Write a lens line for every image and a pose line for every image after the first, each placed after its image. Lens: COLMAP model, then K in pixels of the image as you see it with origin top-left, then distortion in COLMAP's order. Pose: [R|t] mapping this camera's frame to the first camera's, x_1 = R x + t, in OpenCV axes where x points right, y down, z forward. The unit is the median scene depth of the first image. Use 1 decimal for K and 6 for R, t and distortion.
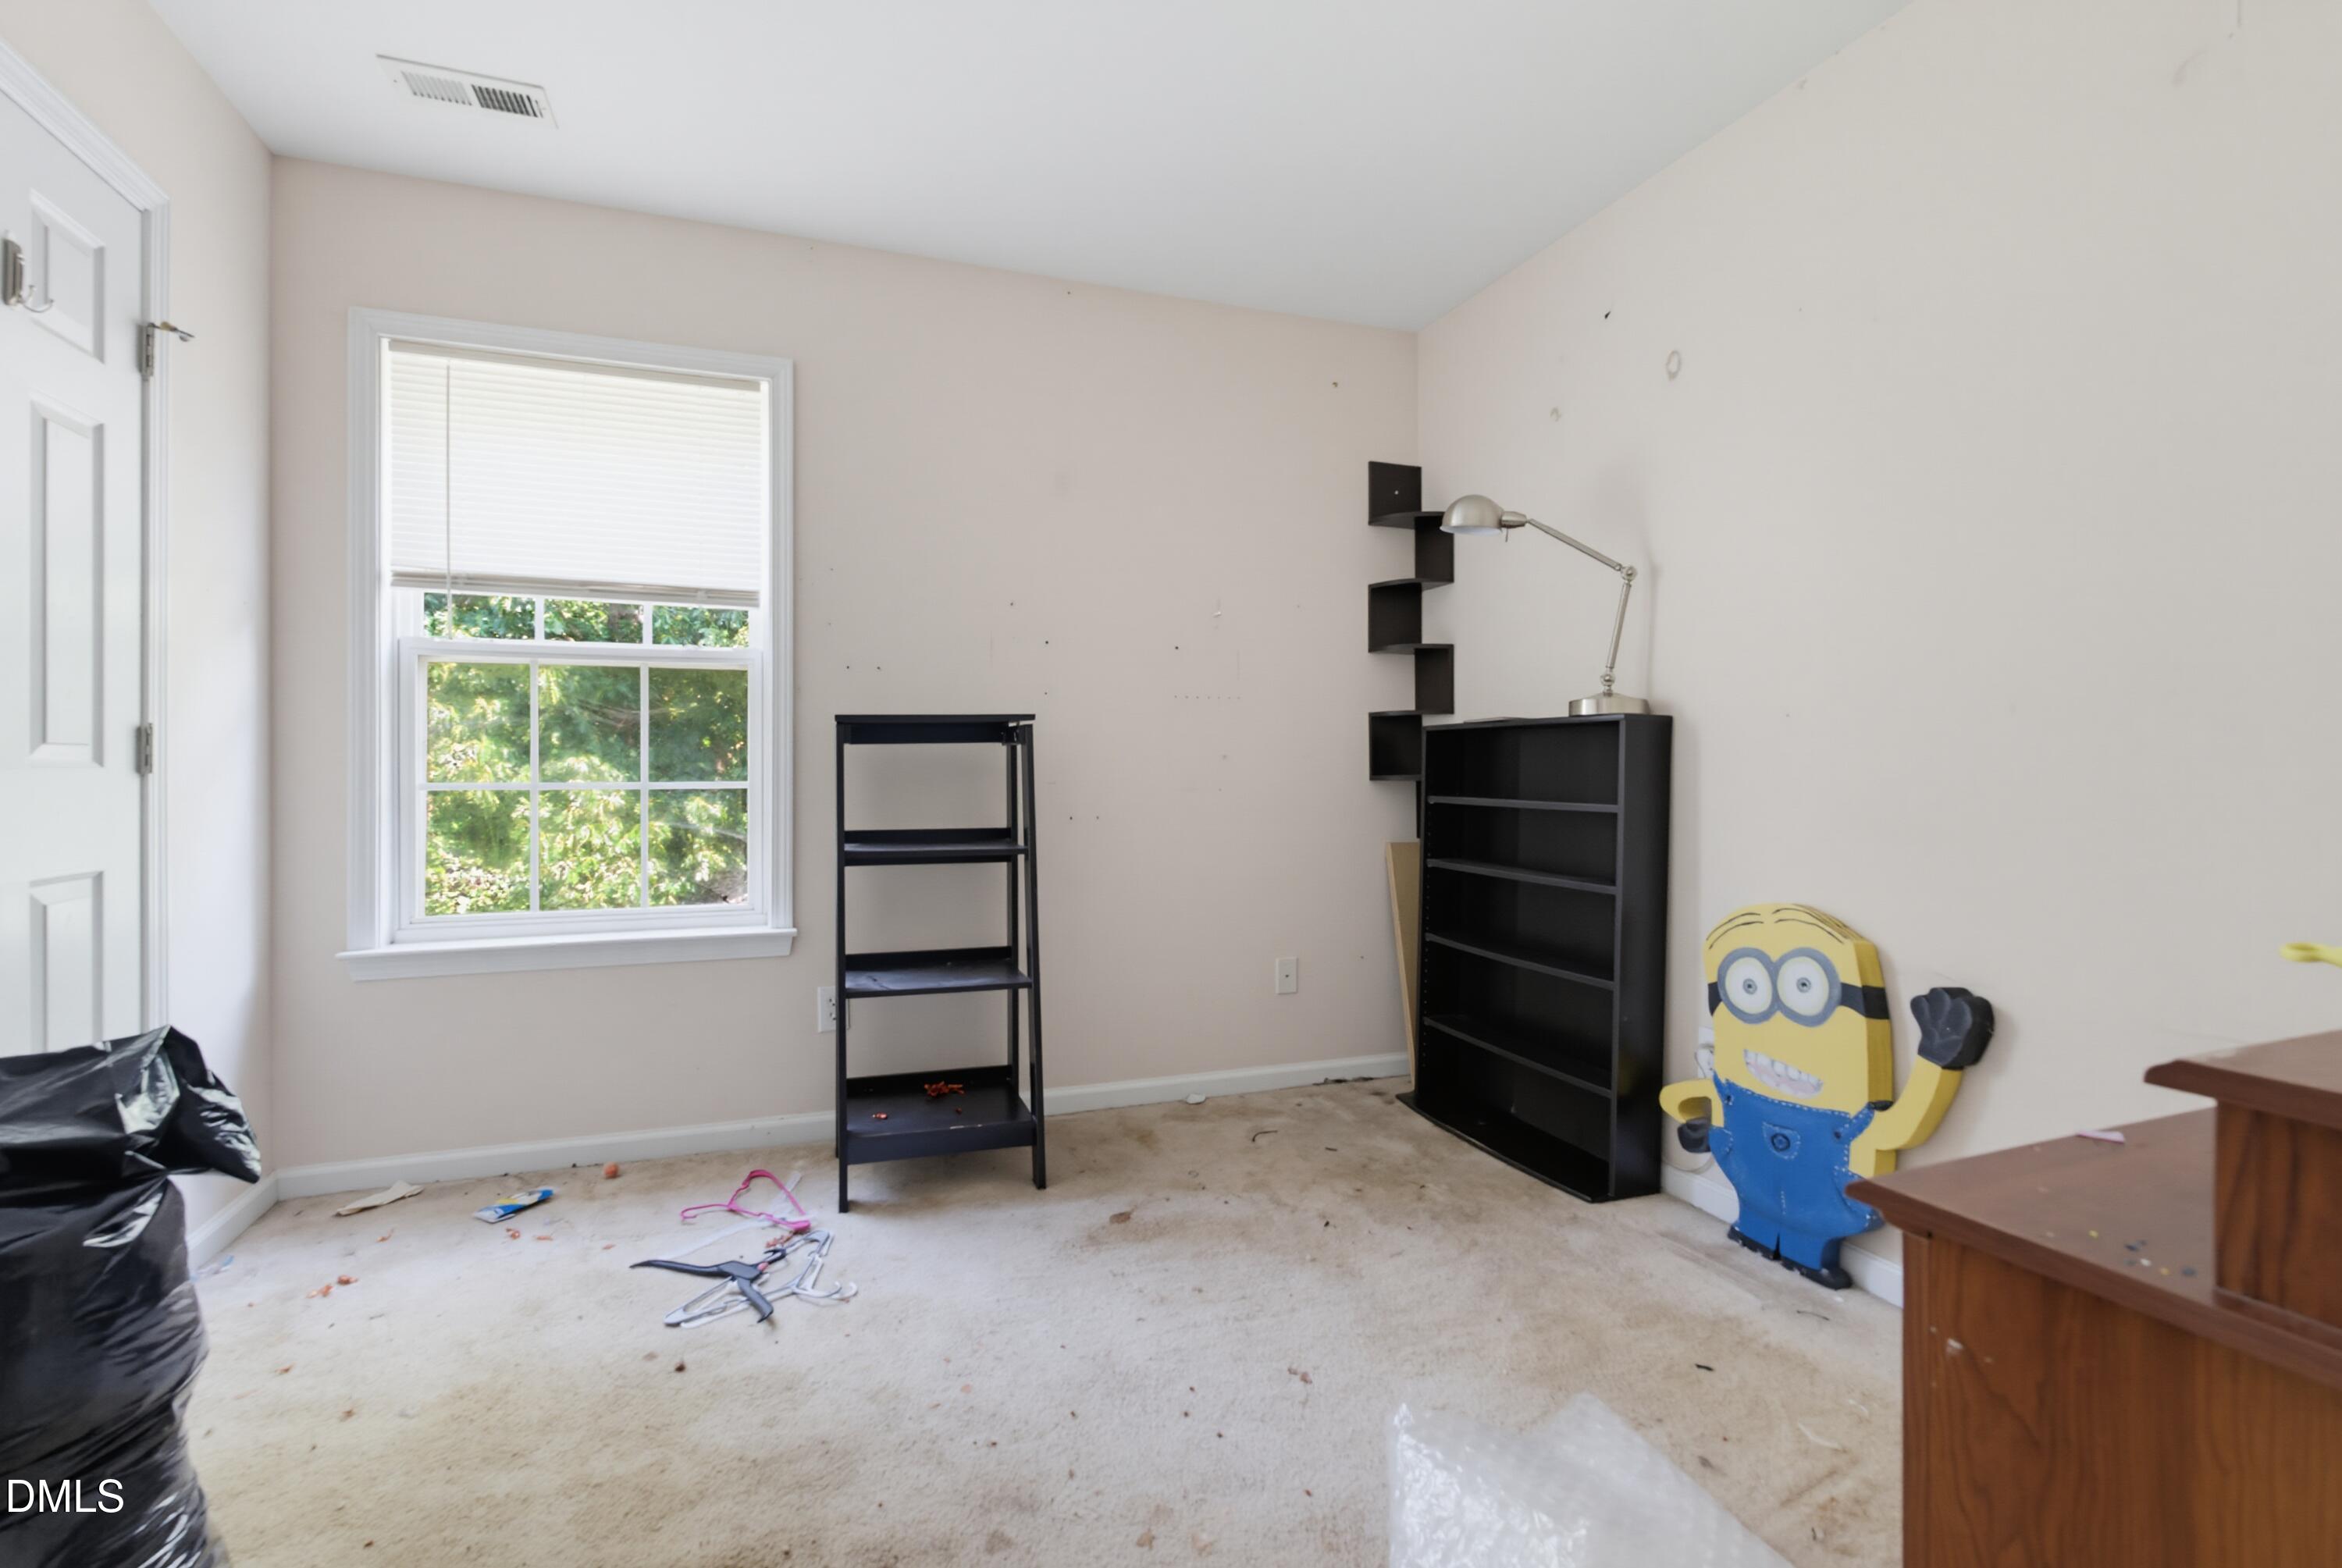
lens RADIAL K [[1111.7, 0, 1138.6], [0, 1111.7, 768.1], [0, 0, 1]] dist [-0.001015, 0.000033]
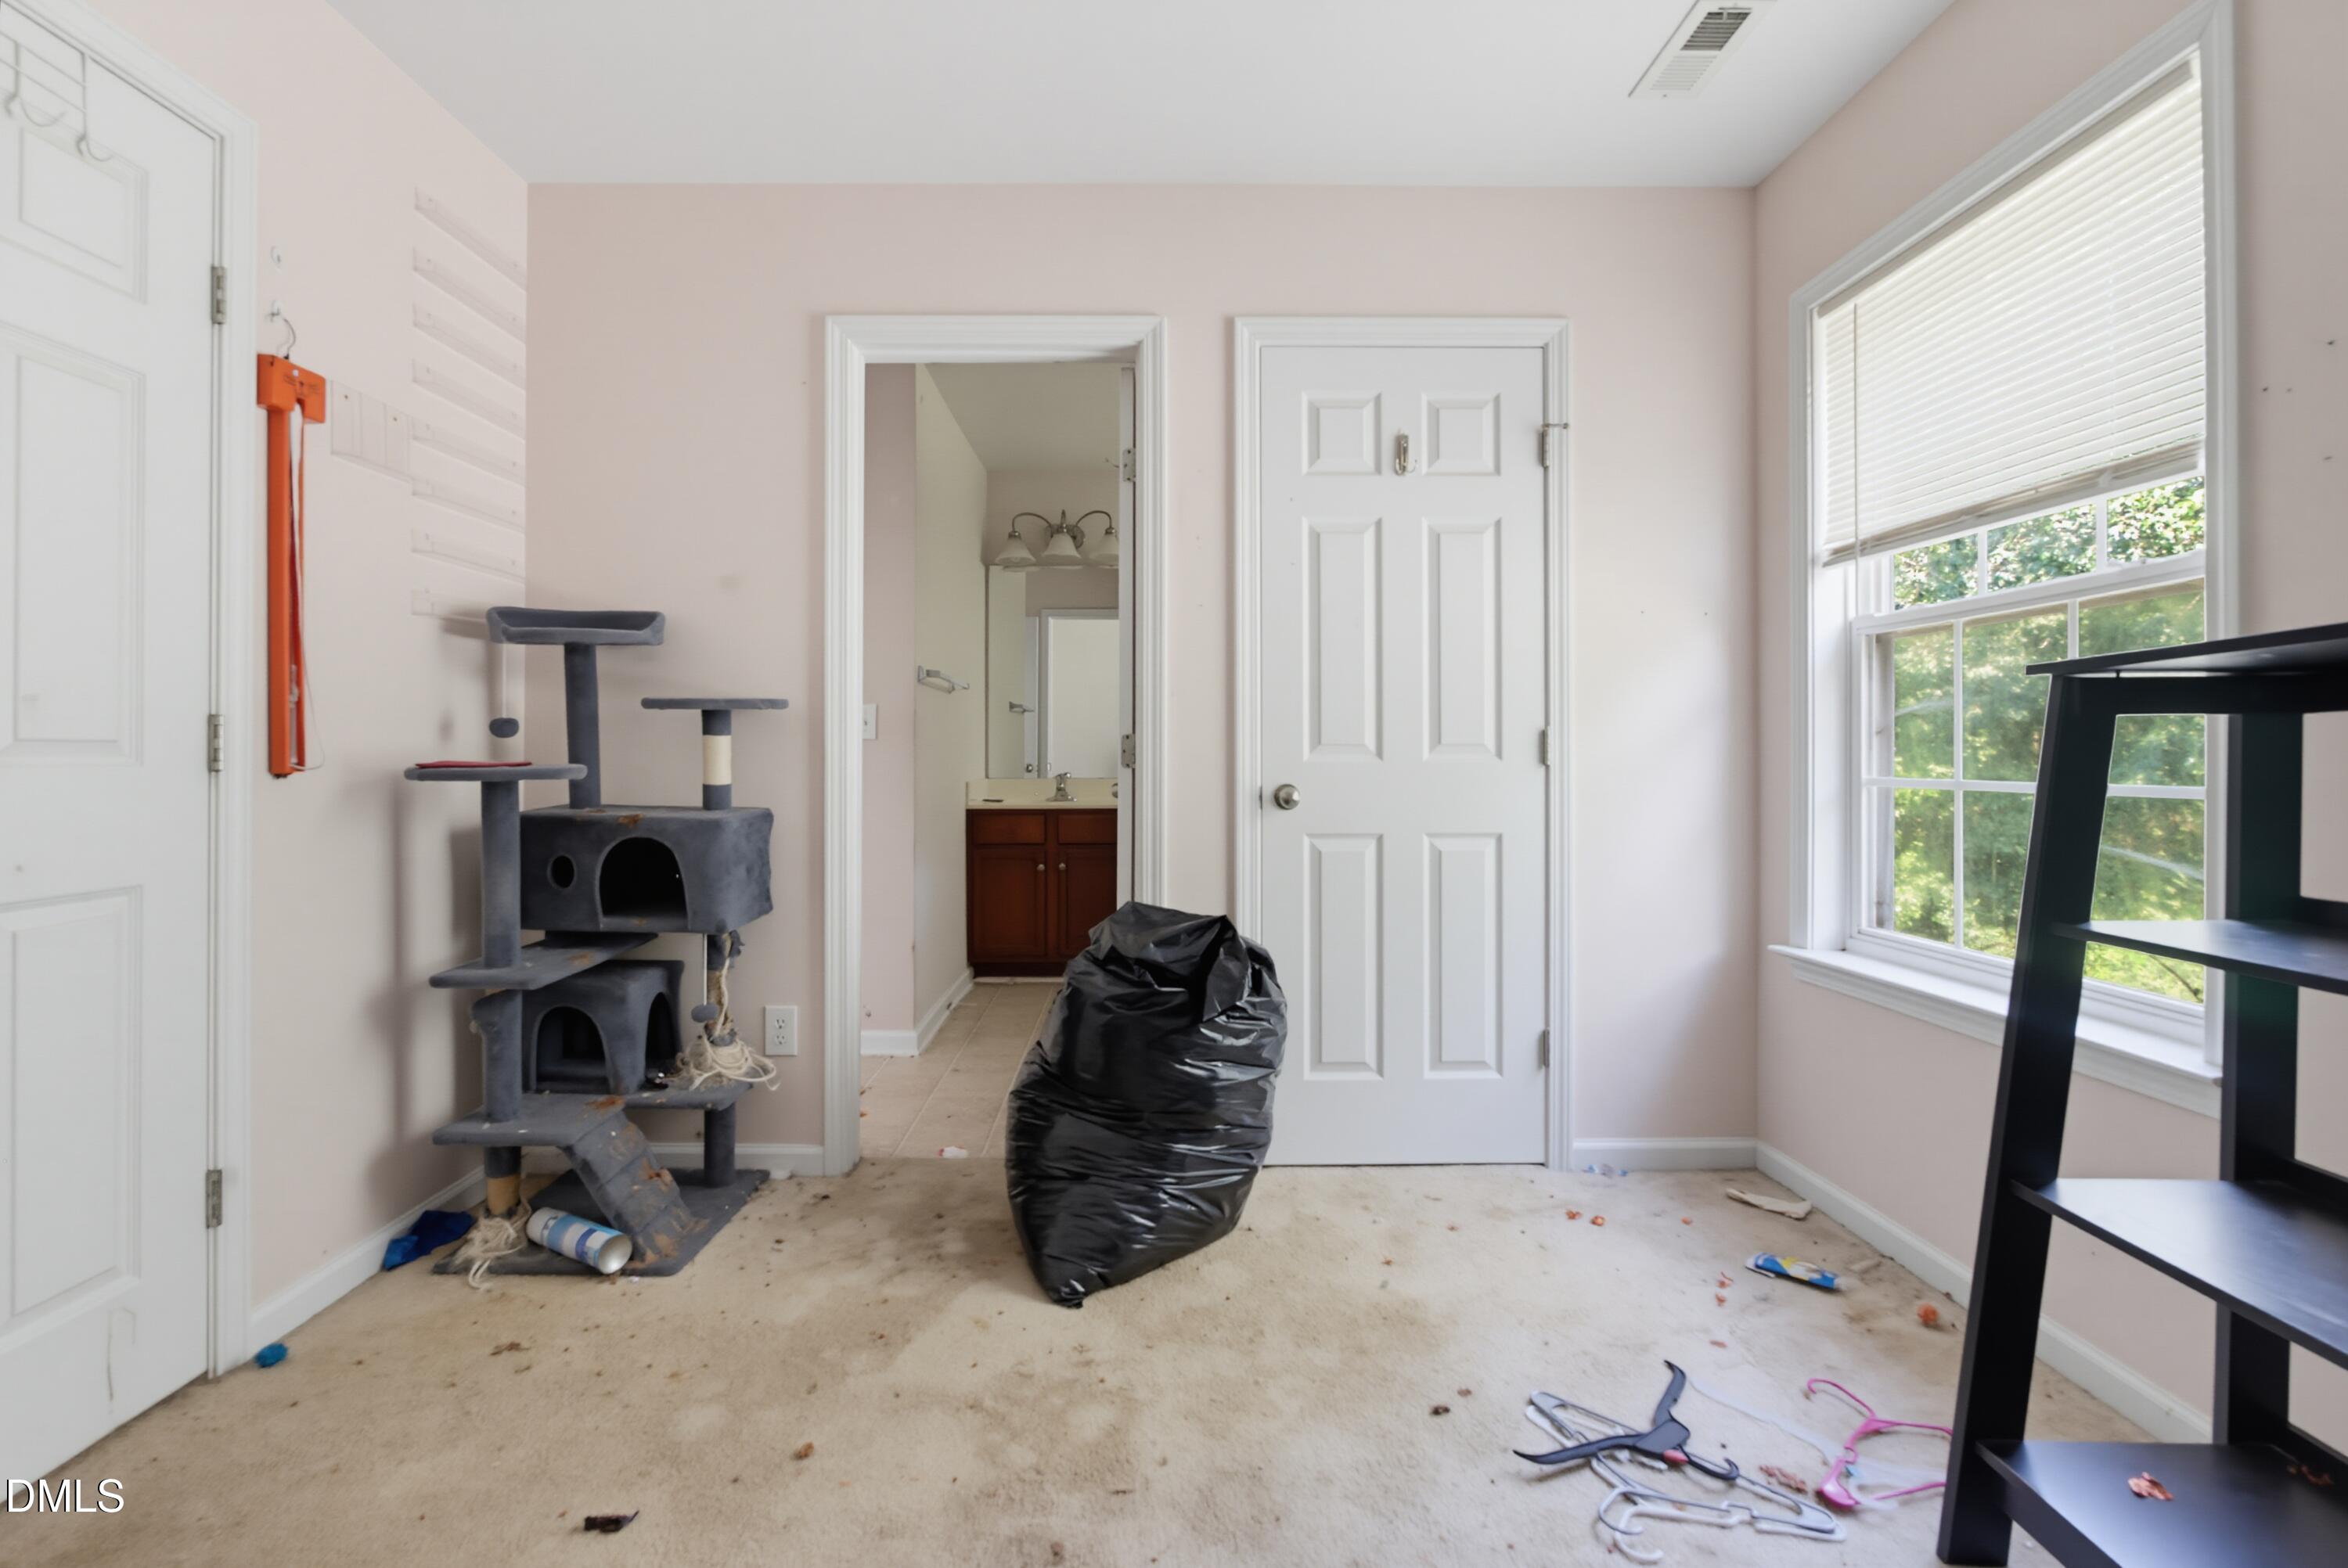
lens RADIAL K [[1036.0, 0, 1152.3], [0, 1036.0, 754.3], [0, 0, 1]] dist [-0.001492, -0.000093]
pose [[-0.333882, -0.005717, -0.942598, 0.361323], [-0.005240, 0.999977, -0.004209, 0.000538], [0.942600, 0.003534, -0.333904, 0.804379]]
